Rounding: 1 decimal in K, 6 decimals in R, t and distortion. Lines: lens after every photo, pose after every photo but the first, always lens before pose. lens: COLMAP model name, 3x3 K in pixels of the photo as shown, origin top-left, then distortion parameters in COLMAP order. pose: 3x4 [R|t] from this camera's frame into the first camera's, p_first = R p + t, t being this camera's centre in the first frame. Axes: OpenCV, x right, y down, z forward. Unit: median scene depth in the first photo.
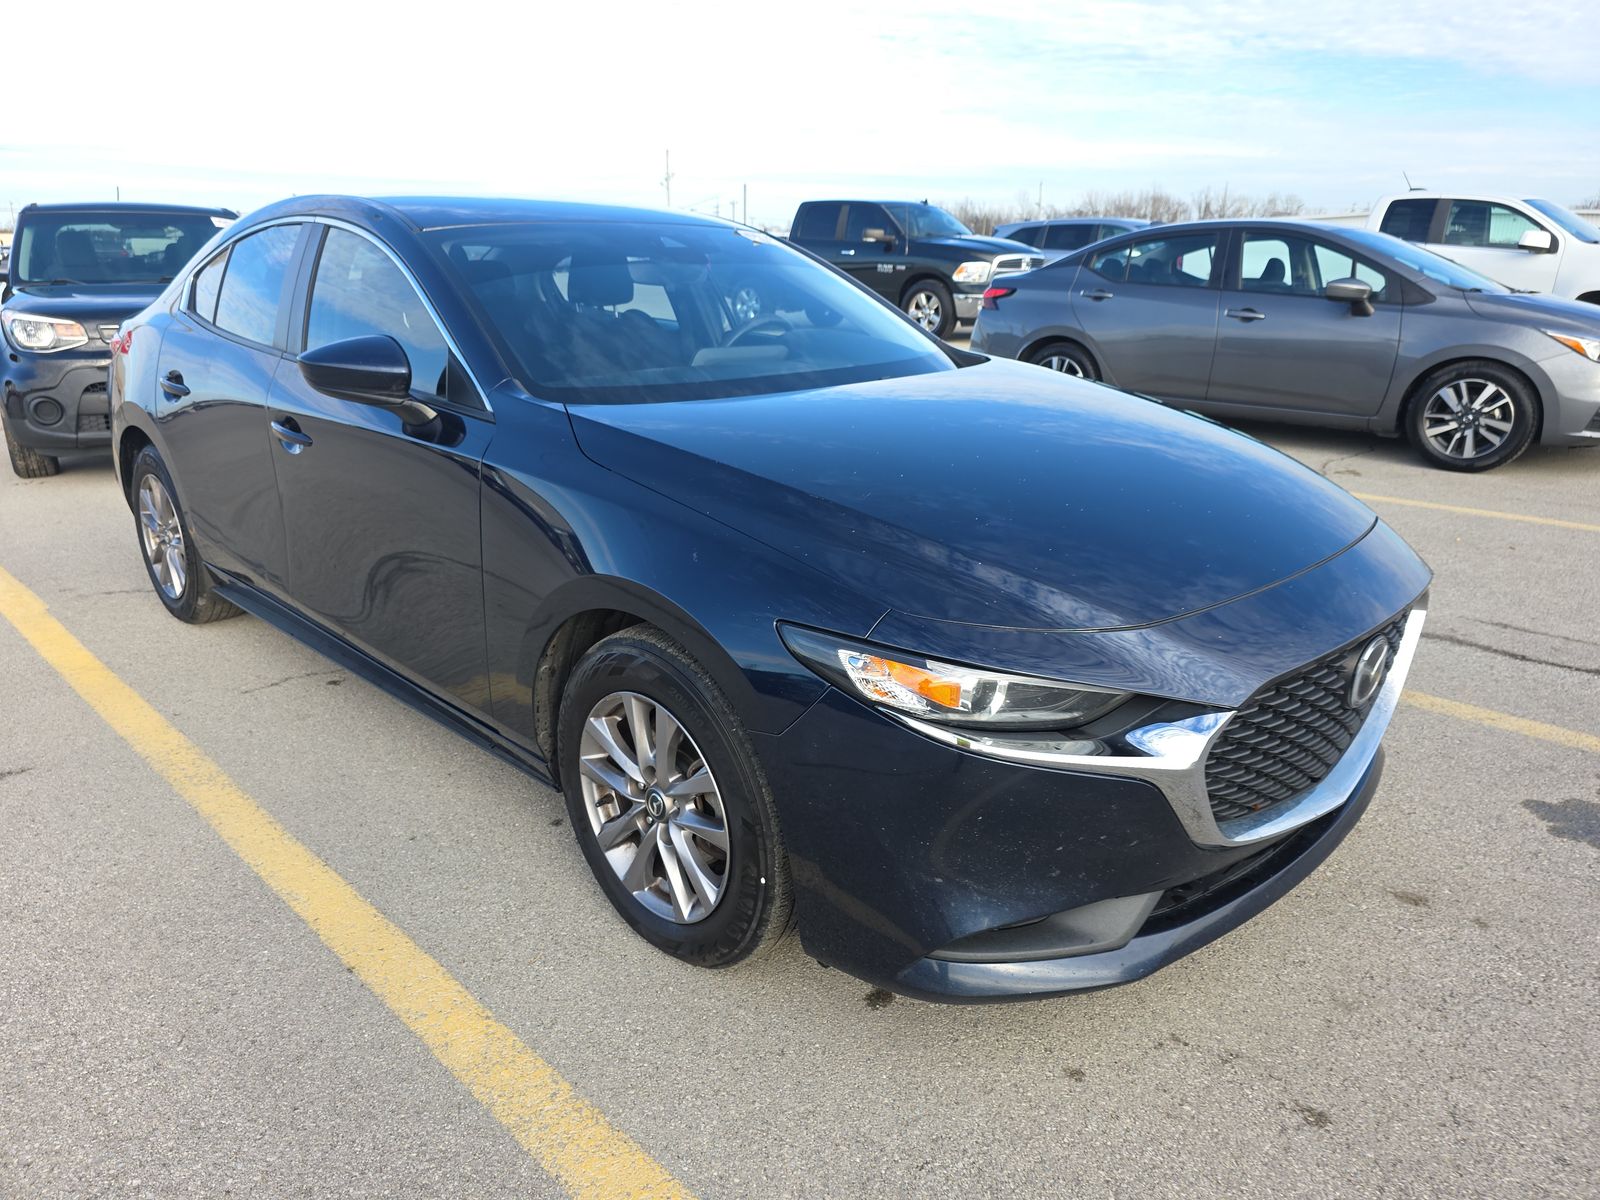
lens RADIAL K [[1093.6, 0, 810.2], [0, 1093.6, 603.2], [0, 0, 1]] dist [0.026795, -0.015696]
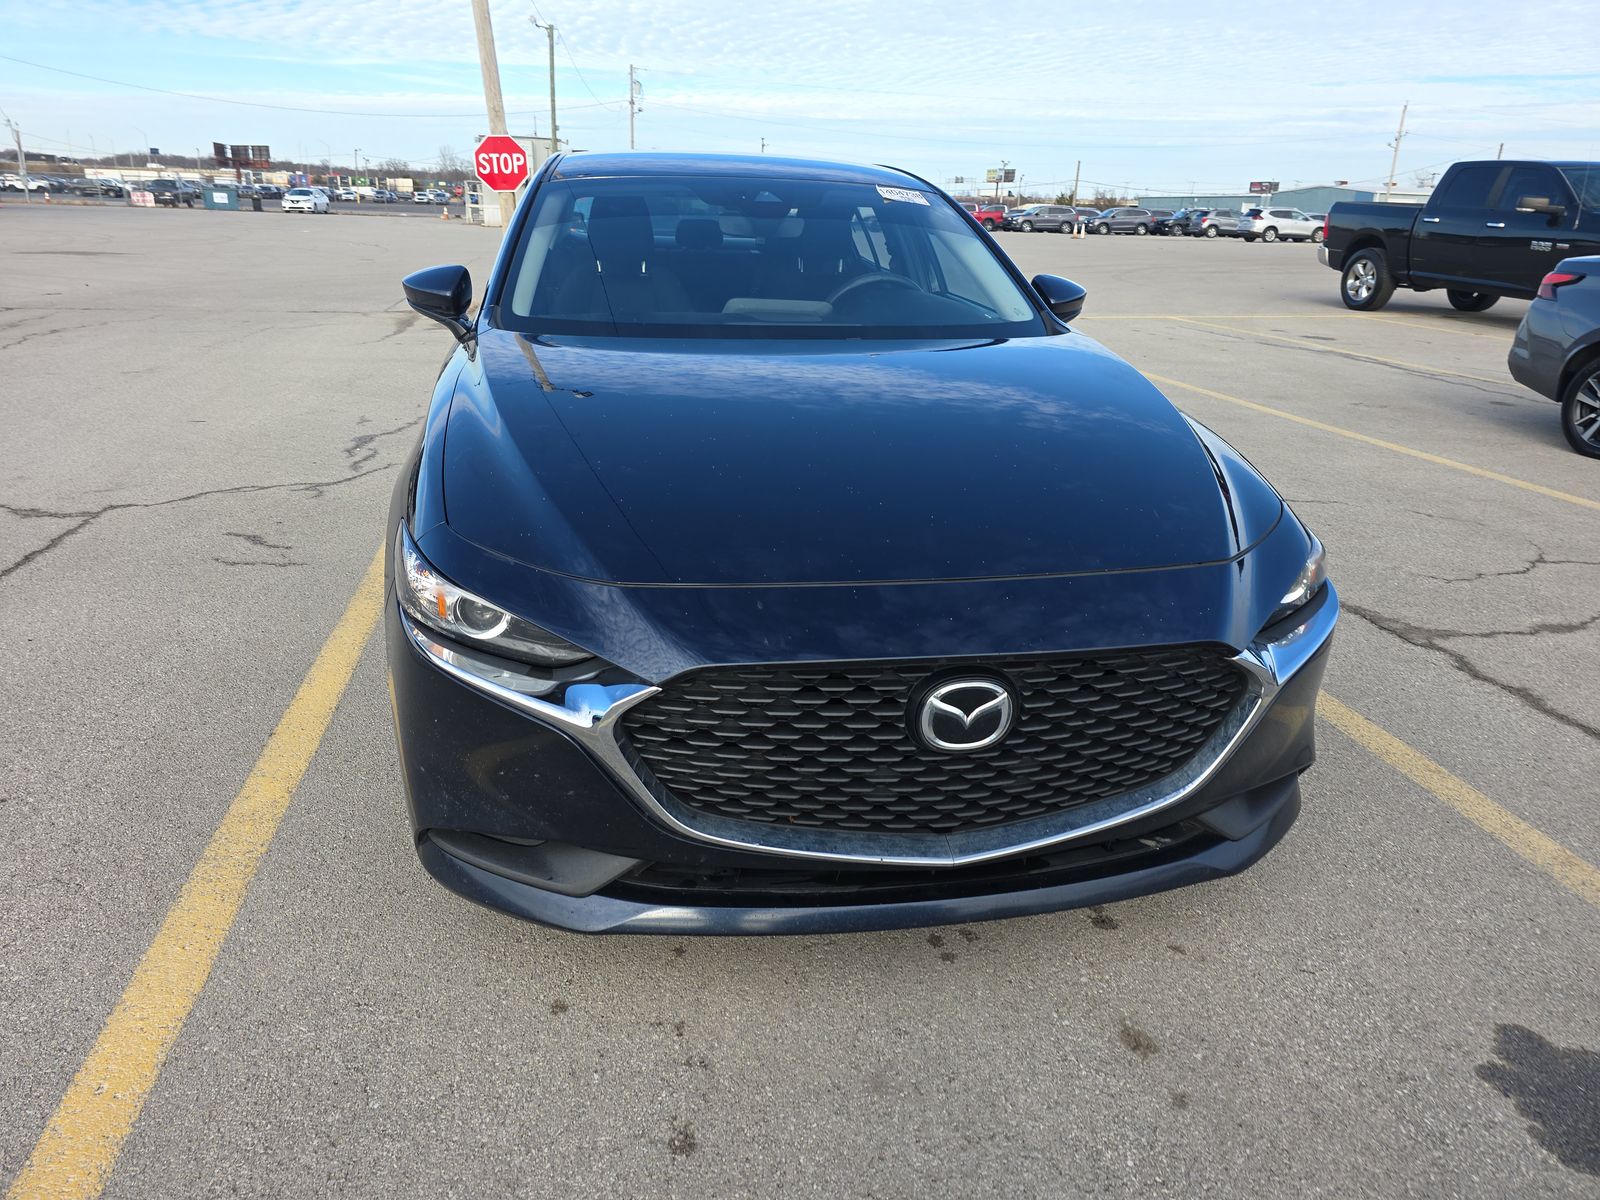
lens RADIAL K [[1093.6, 0, 811.3], [0, 1093.6, 595.1], [0, 0, 1]] dist [0.026795, -0.015696]
pose [[0.822472, 0.218543, -0.525146, 0.615196], [-0.205410, 0.975059, 0.084067, -0.057213], [0.530421, 0.038727, 0.846850, 0.165819]]
